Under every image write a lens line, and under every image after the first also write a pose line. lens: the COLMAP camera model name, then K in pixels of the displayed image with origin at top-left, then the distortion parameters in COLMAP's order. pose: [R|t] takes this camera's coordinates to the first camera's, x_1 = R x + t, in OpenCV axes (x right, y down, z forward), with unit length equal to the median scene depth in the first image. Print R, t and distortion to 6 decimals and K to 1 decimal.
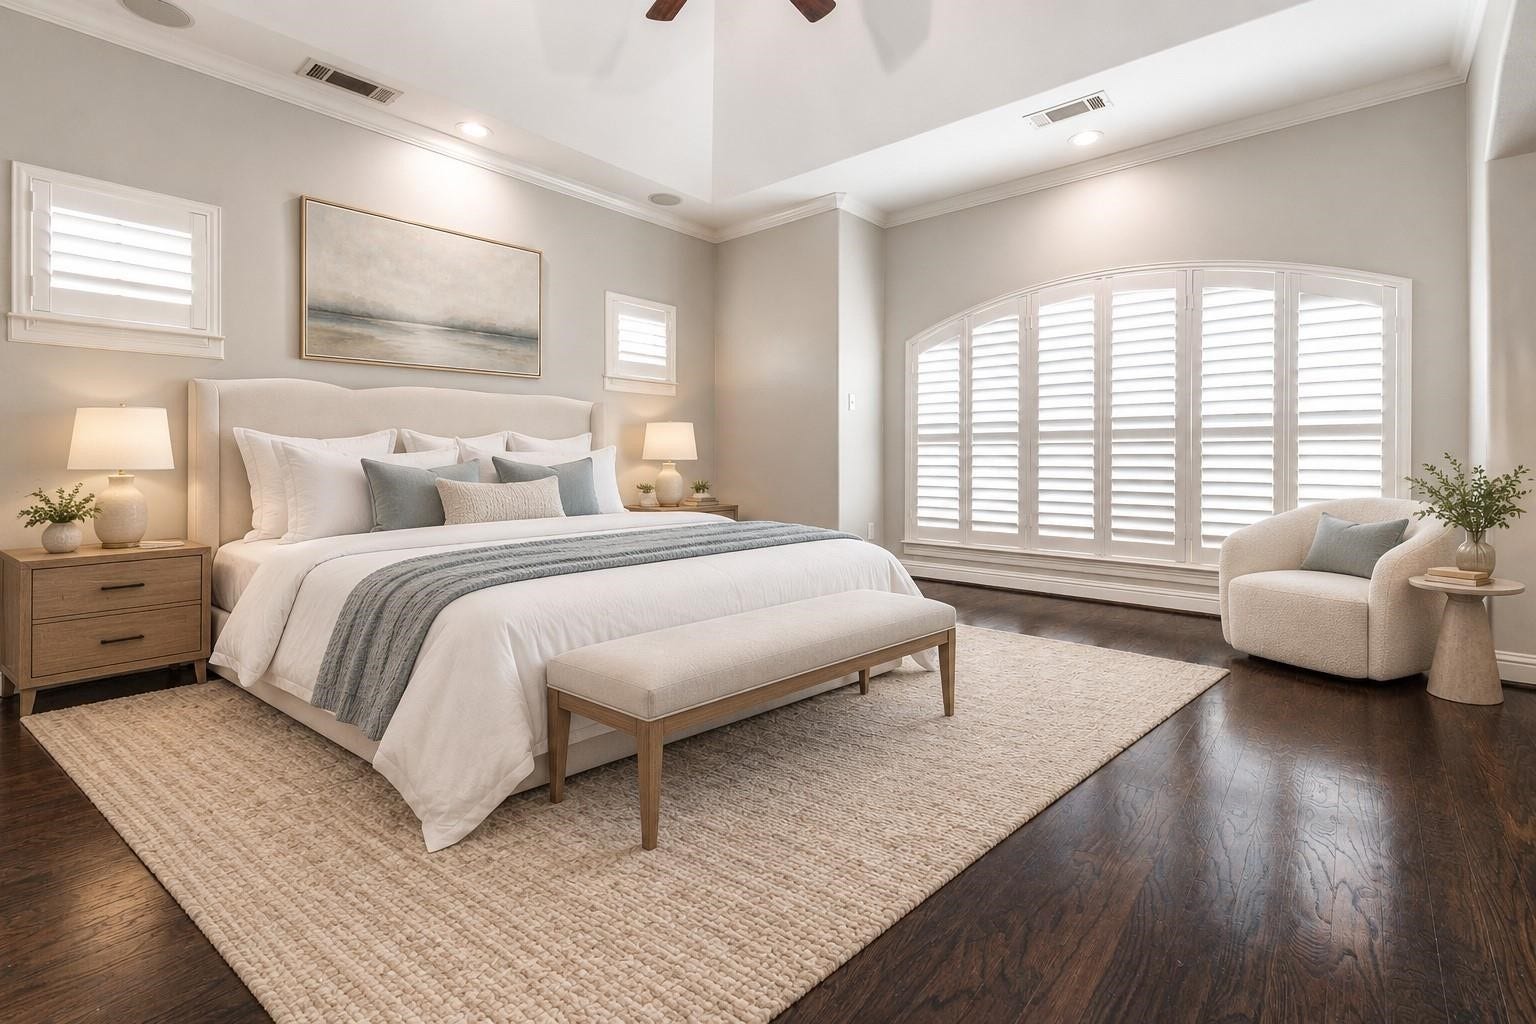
lens RADIAL K [[669.8, 0, 774.9], [0, 669.8, 505.8], [0, 0, 1]] dist [0.007412, -0.000161]
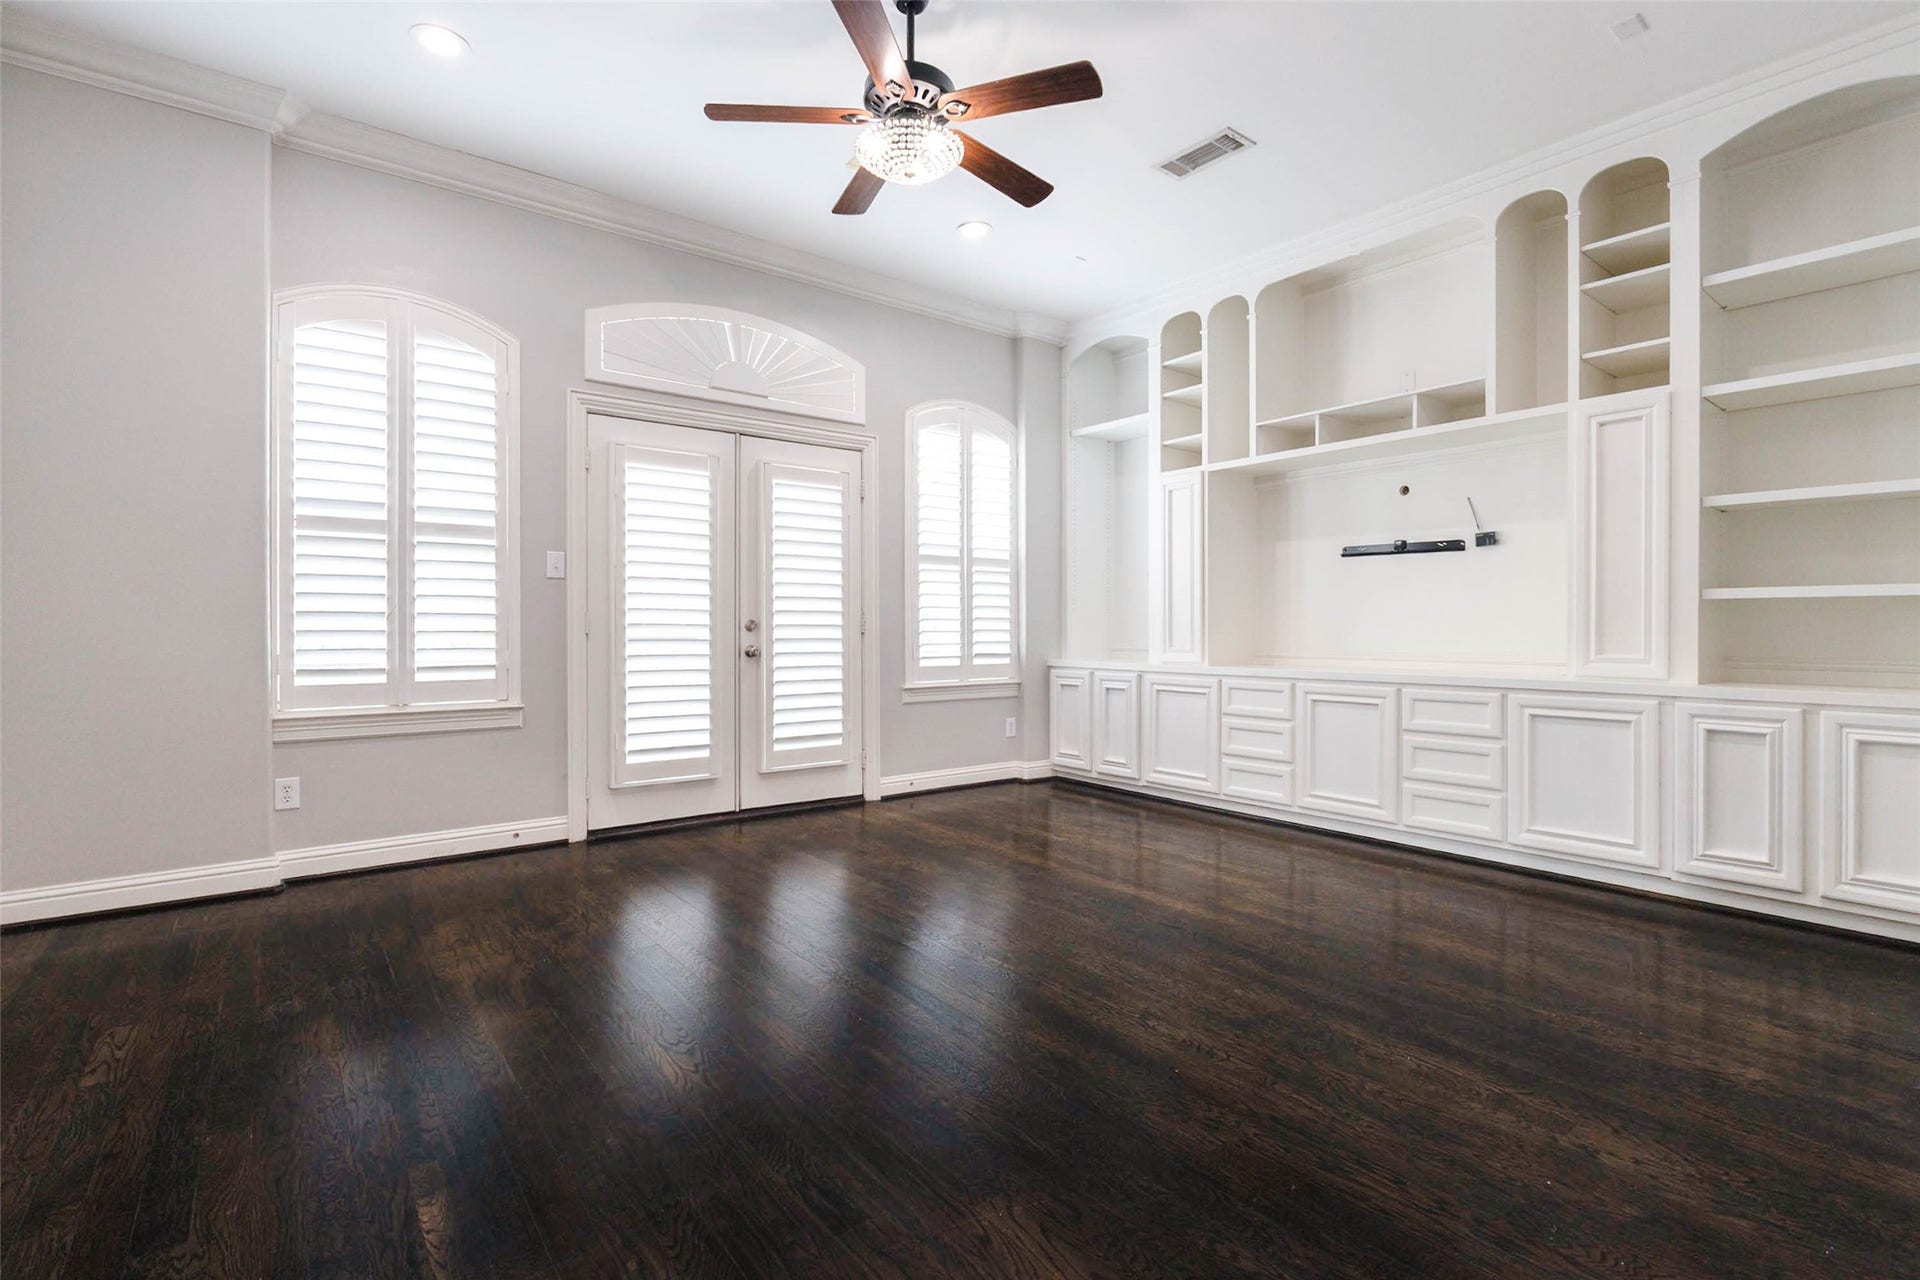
lens RADIAL K [[907.9, 0, 976.3], [0, 907.9, 640.9], [0, 0, 1]] dist [-0.010988, -0.000066]
pose [[0.199705, -0.055523, 0.978282, -0.834739], [0.032212, 0.998226, 0.050079, -0.052617], [-0.979326, 0.021512, 0.201139, 0.681235]]
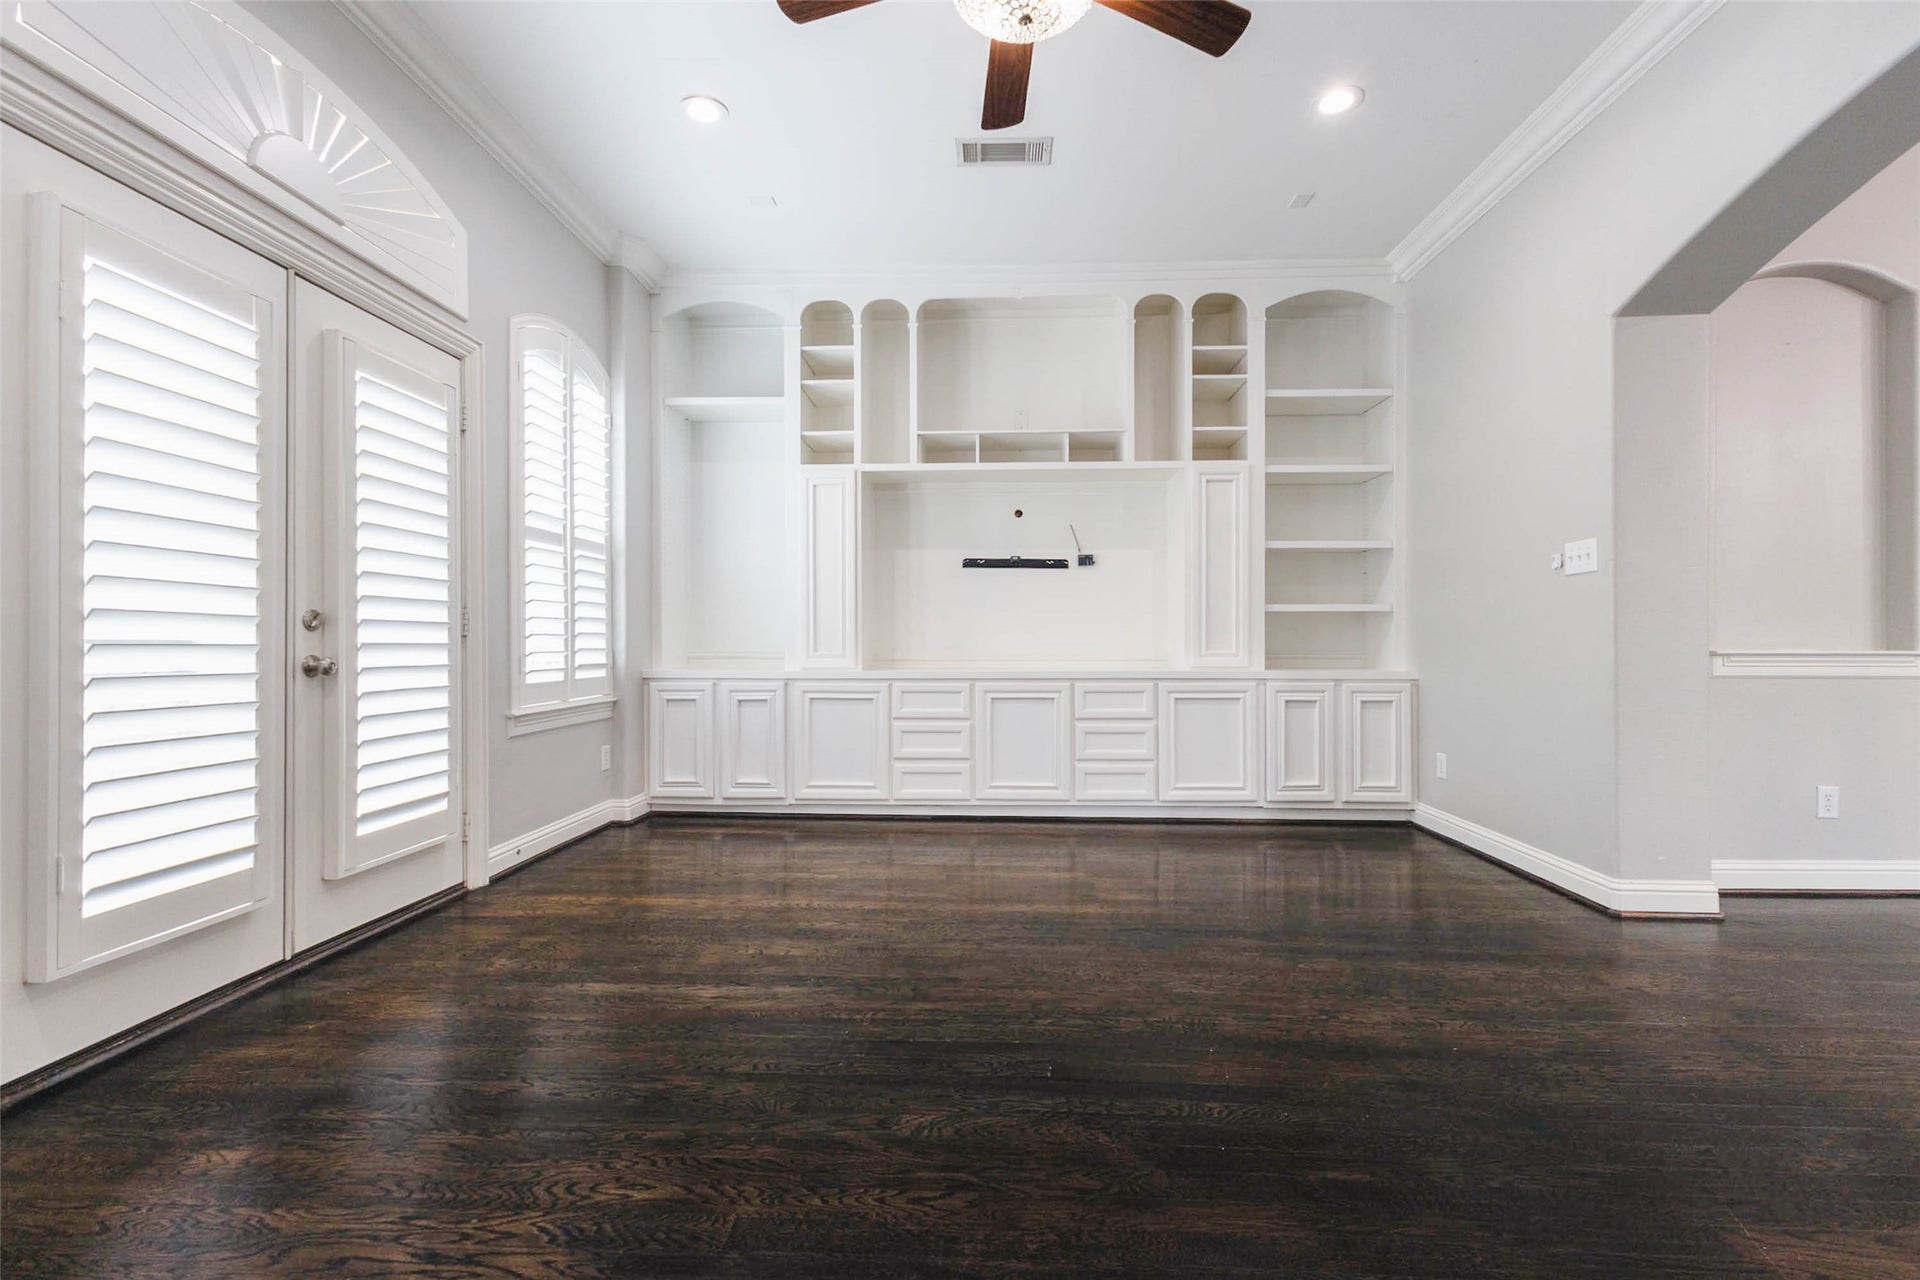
lens RADIAL K [[837.3, 0, 954.8], [0, 837.3, 645.1], [0, 0, 1]] dist [0.007412, -0.000161]
pose [[-0.617328, -0.043617, 0.785496, -0.570262], [-0.004308, 0.998634, 0.052067, -0.041410], [-0.786694, 0.028759, -0.616673, 1.116809]]
